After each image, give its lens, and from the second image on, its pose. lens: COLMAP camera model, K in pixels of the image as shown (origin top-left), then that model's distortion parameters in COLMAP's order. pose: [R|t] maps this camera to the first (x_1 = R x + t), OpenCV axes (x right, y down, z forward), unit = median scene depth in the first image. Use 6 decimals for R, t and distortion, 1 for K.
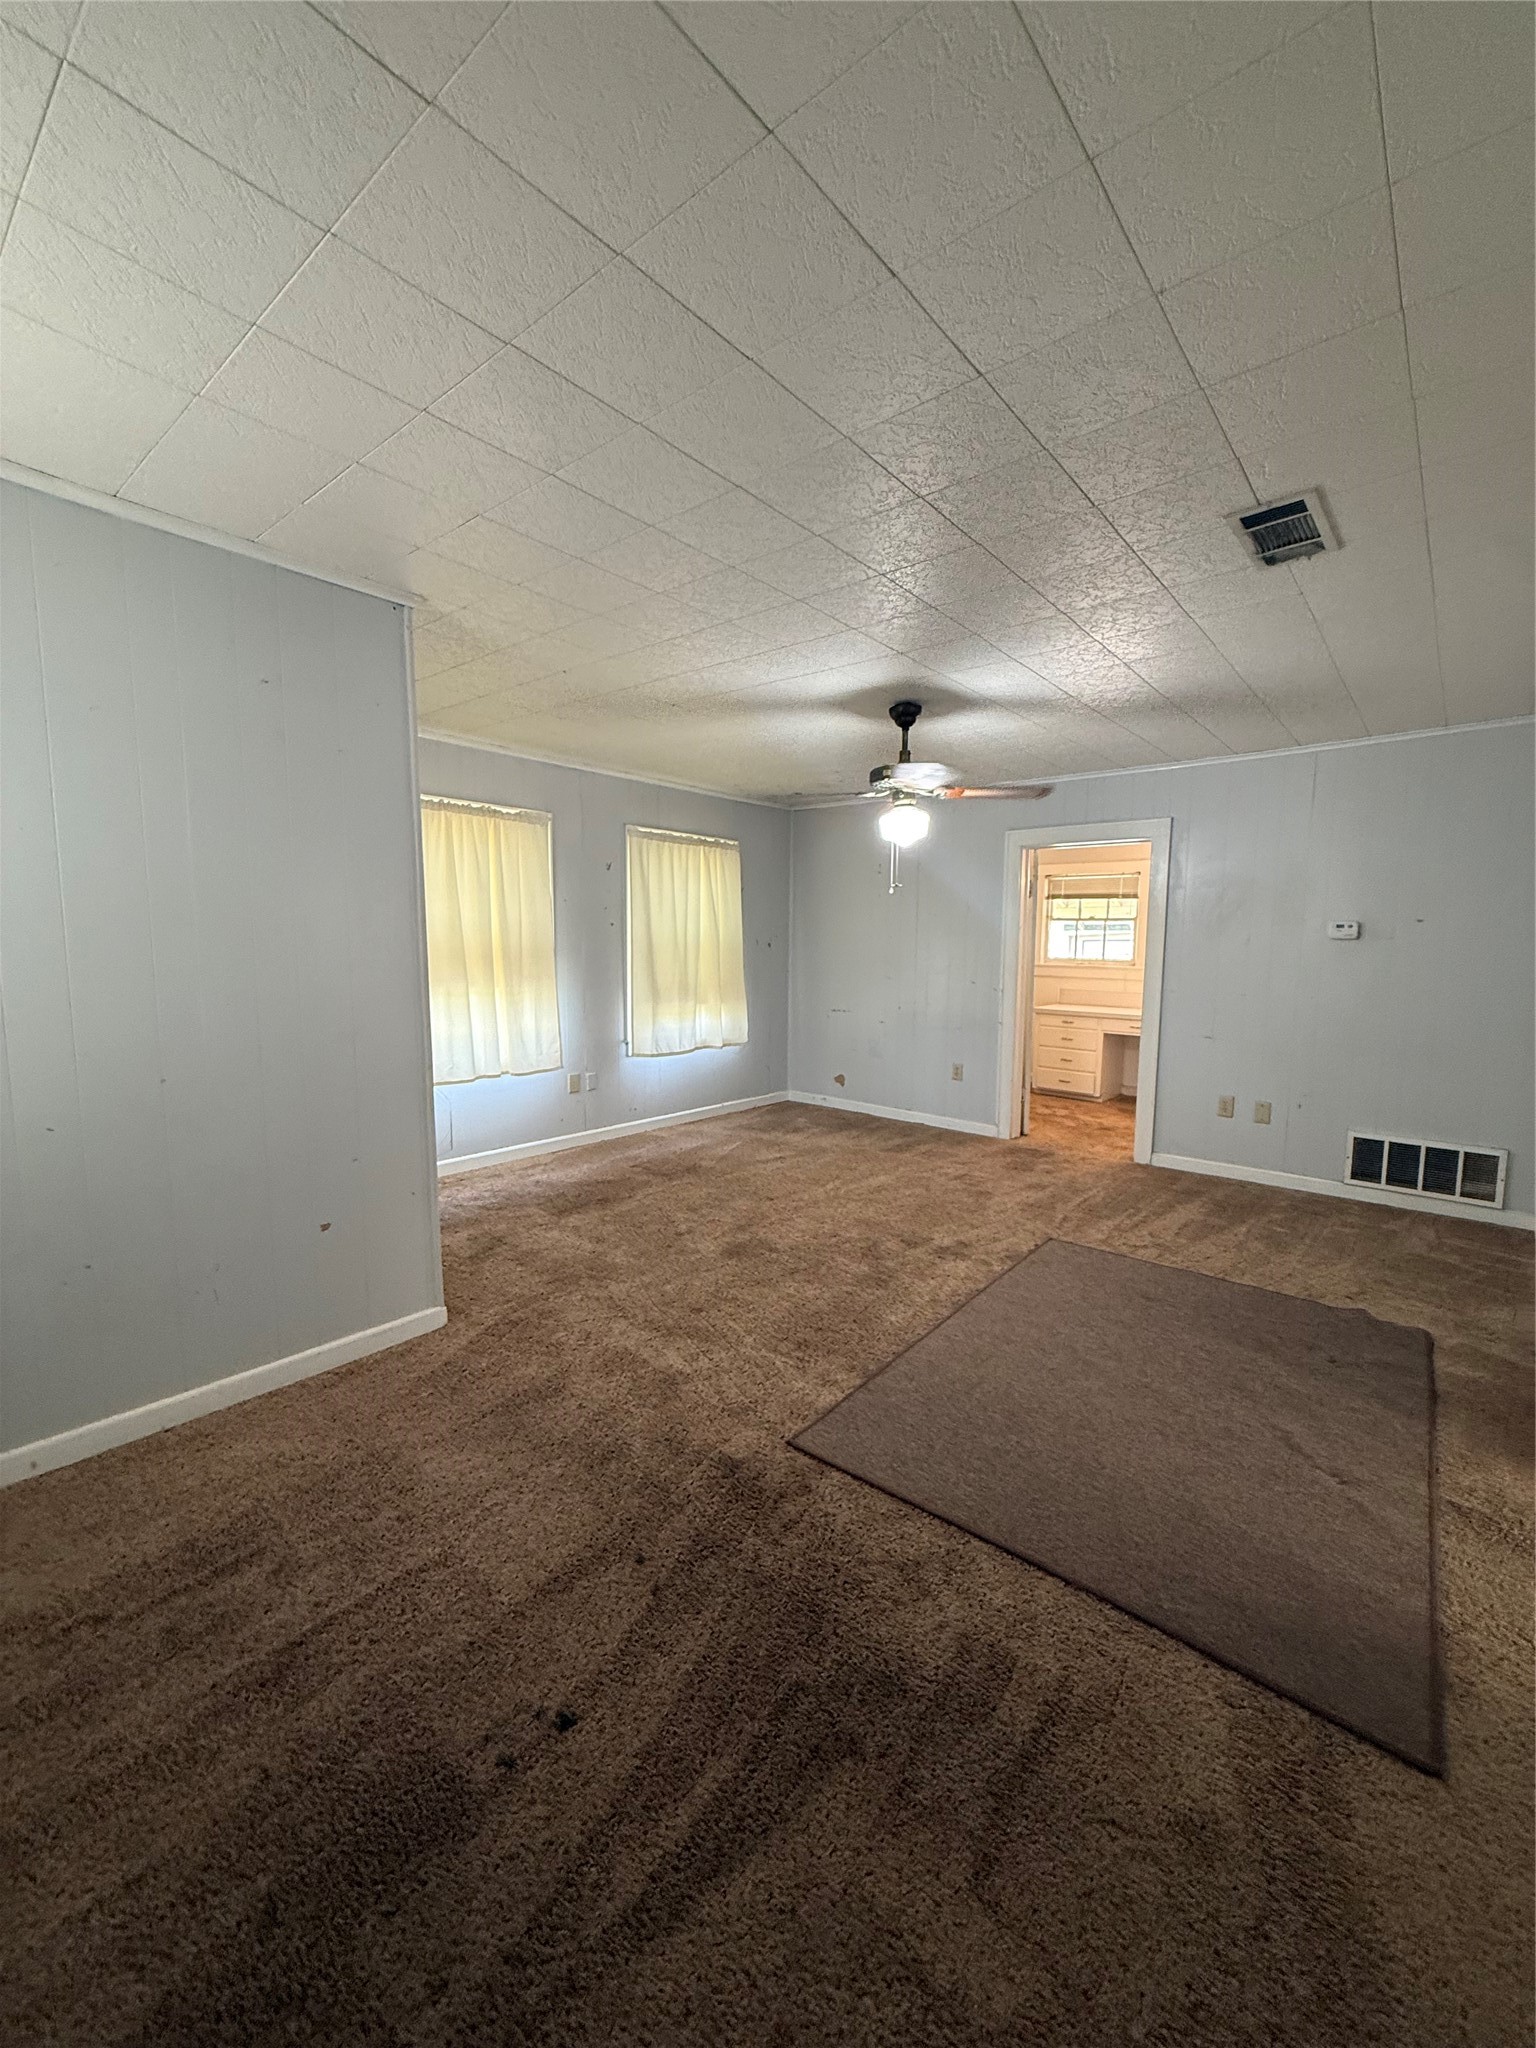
lens RADIAL K [[818.0, 0, 768.0], [0, 818.0, 1024.0], [0, 0, 1]] dist [0.000324, 0.000033]
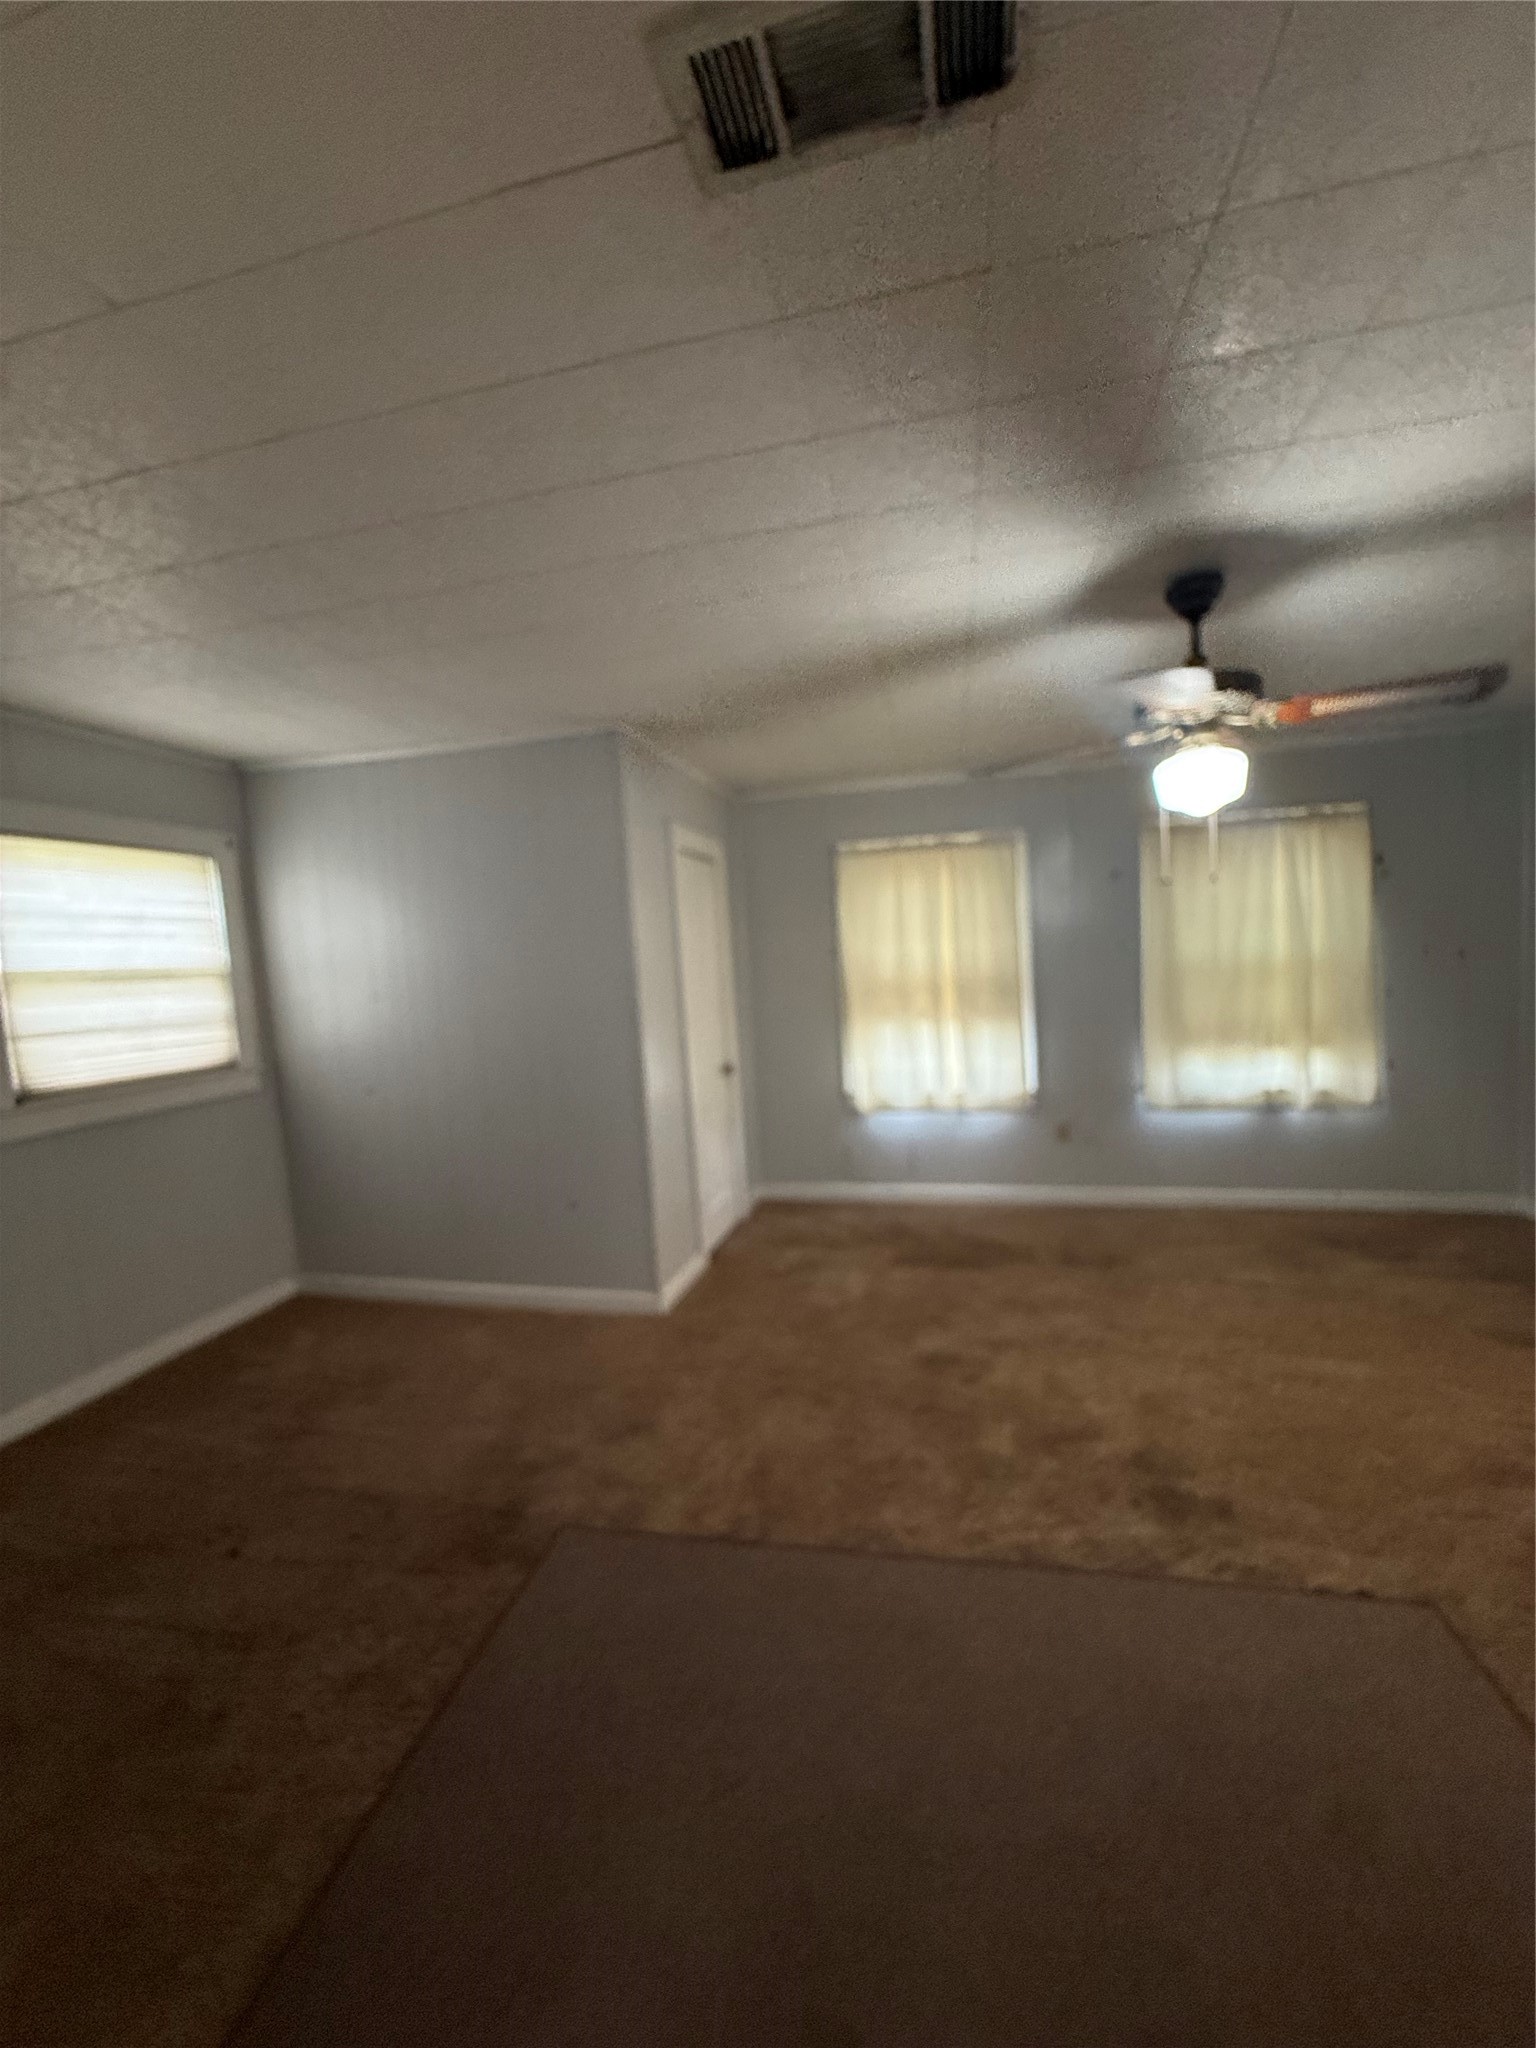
lens RADIAL K [[827.2, 0, 759.6], [0, 827.2, 1026.9], [0, 0, 1]] dist [-0.001111, 0.000484]
pose [[0.466259, 0.038648, -0.883804, 0.585301], [-0.034923, 0.999071, 0.025264, -0.072053], [0.883959, 0.019086, 0.467175, 0.433870]]
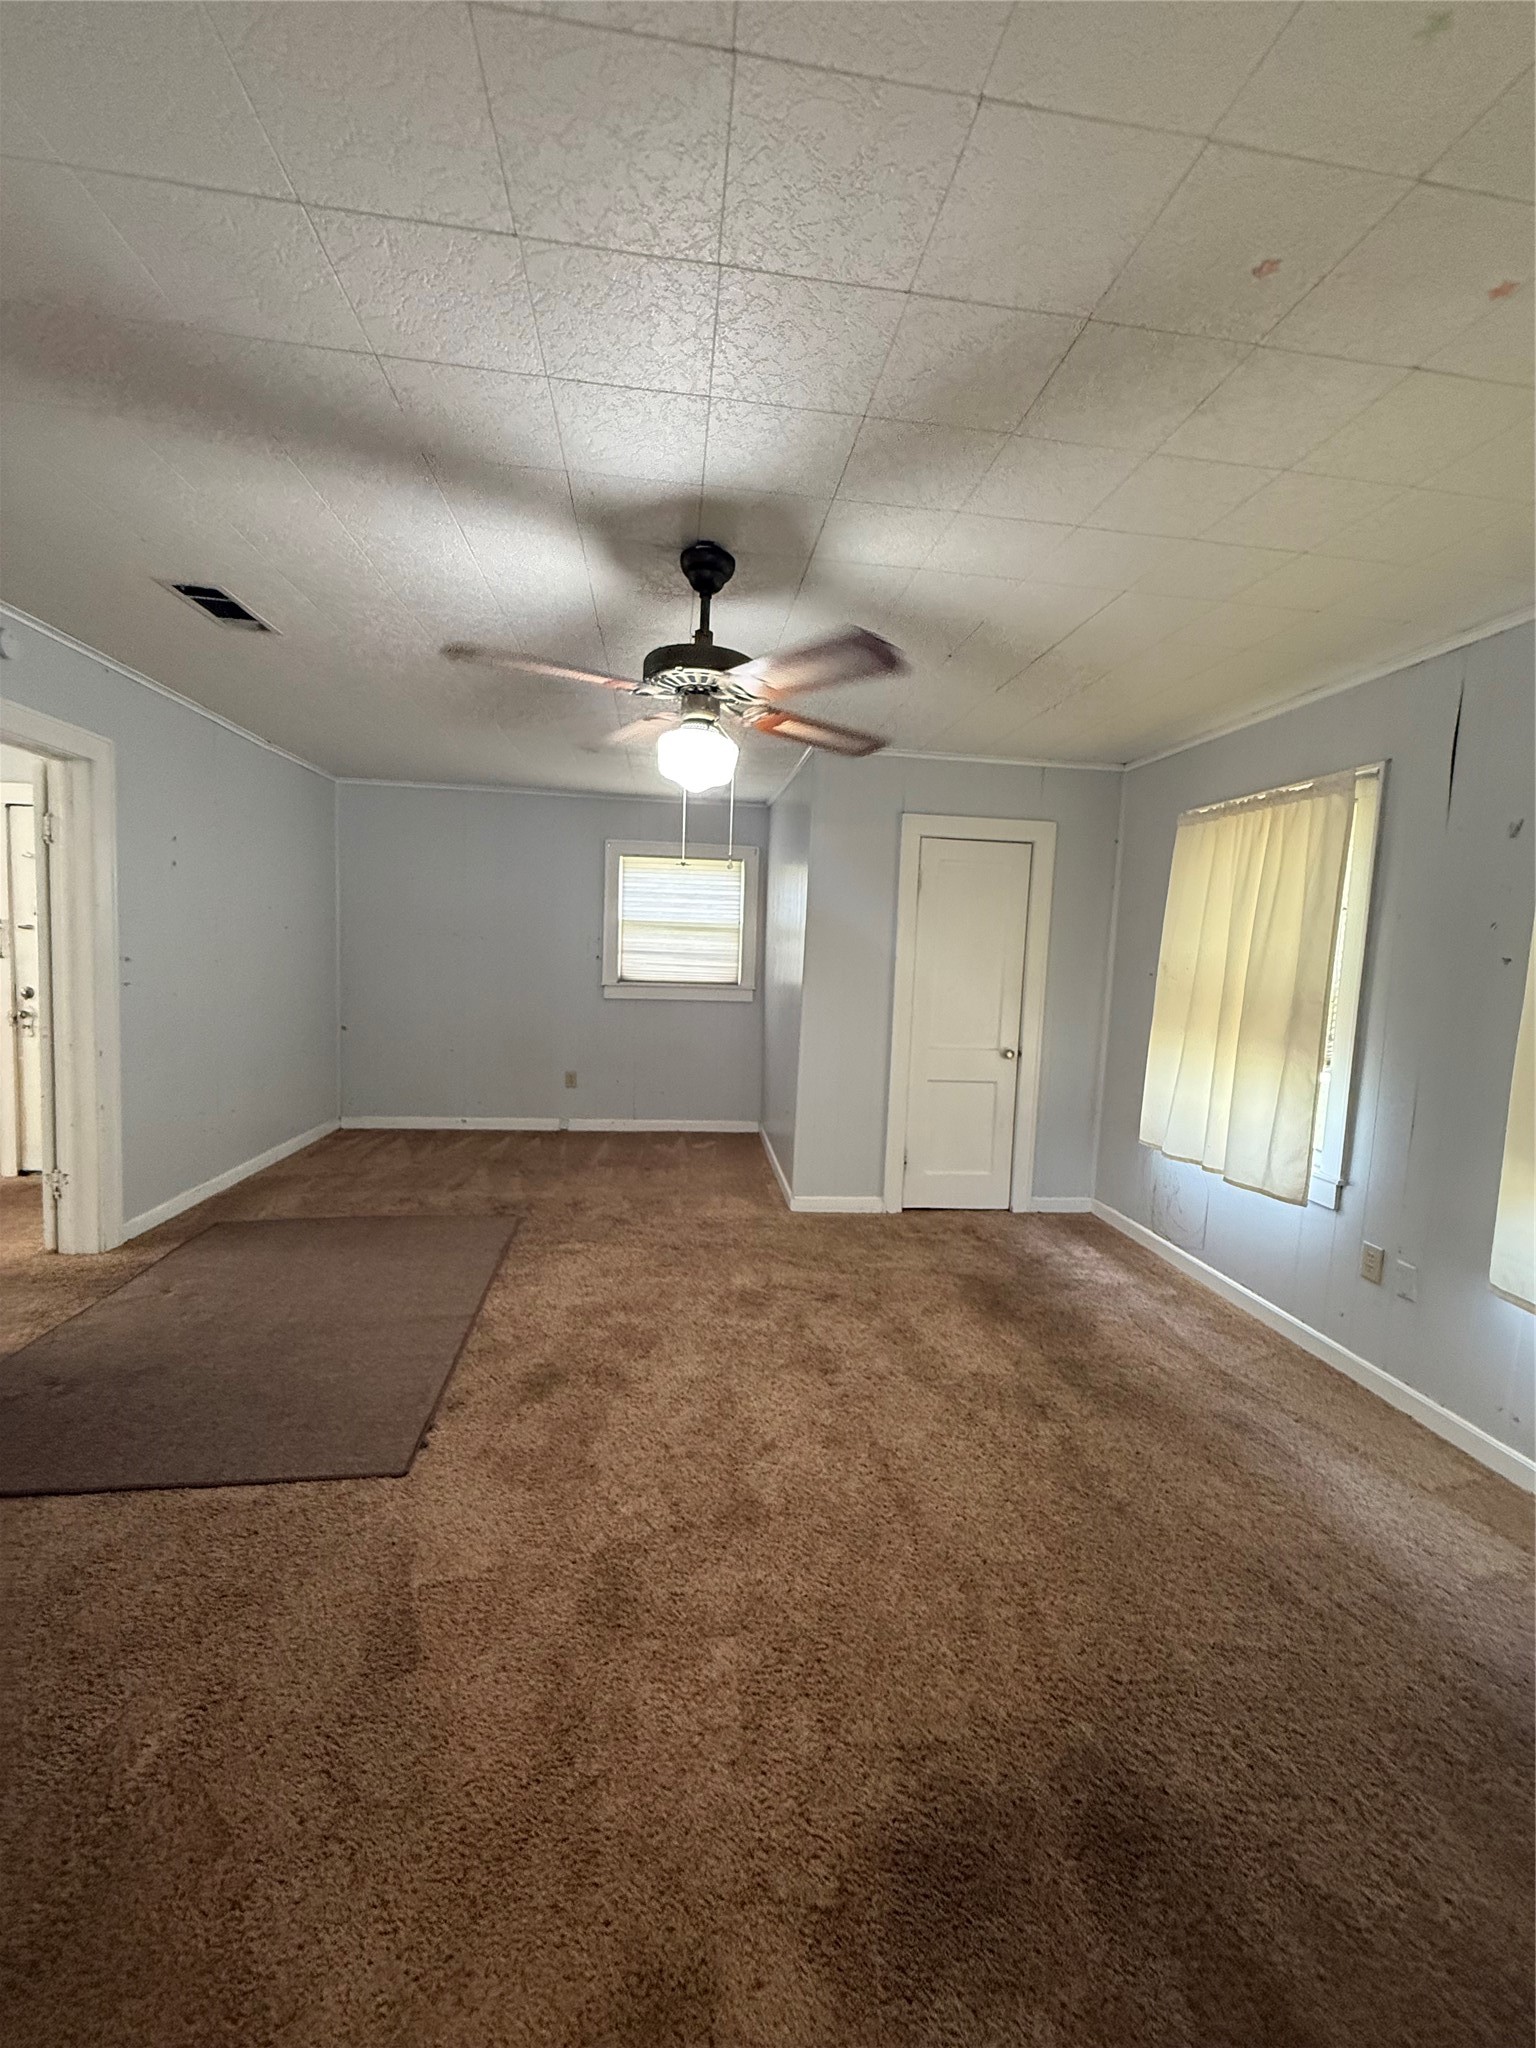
lens RADIAL K [[818.0, 0, 768.0], [0, 818.0, 1024.0], [0, 0, 1]] dist [0.000324, 0.000033]
pose [[-0.672755, 0.029475, -0.739278, 0.595692], [-0.121587, 0.981217, 0.149767, -0.157974], [0.729806, 0.190643, -0.656535, 1.516335]]
